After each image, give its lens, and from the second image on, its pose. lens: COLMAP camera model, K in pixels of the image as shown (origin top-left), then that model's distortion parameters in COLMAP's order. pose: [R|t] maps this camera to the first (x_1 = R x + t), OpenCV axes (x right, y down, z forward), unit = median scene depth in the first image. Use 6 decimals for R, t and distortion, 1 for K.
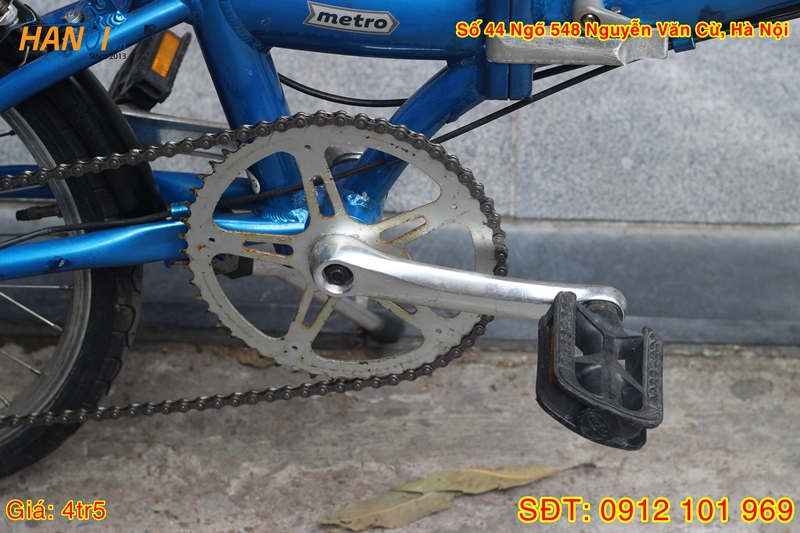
lens RADIAL K [[1926.3, 0, 400.0], [0, 1926.3, 266.5], [0, 0, 1]] dist [-0.107257, -0.018291]
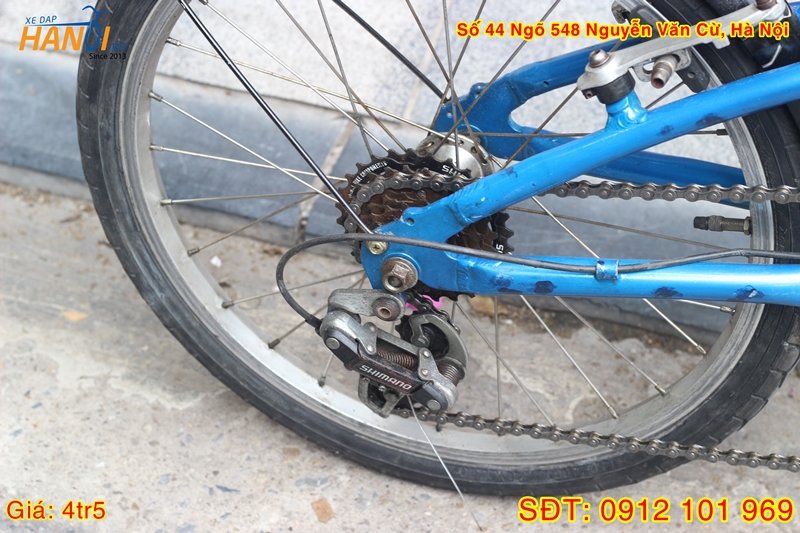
lens RADIAL K [[1926.3, 0, 400.0], [0, 1926.3, 266.5], [0, 0, 1]] dist [-0.107257, -0.018291]
pose [[0.971672, 0.185984, -0.145822, -0.162621], [-0.176194, 0.981299, 0.077514, -0.041436], [0.157512, -0.049625, 0.986269, 0.099994]]
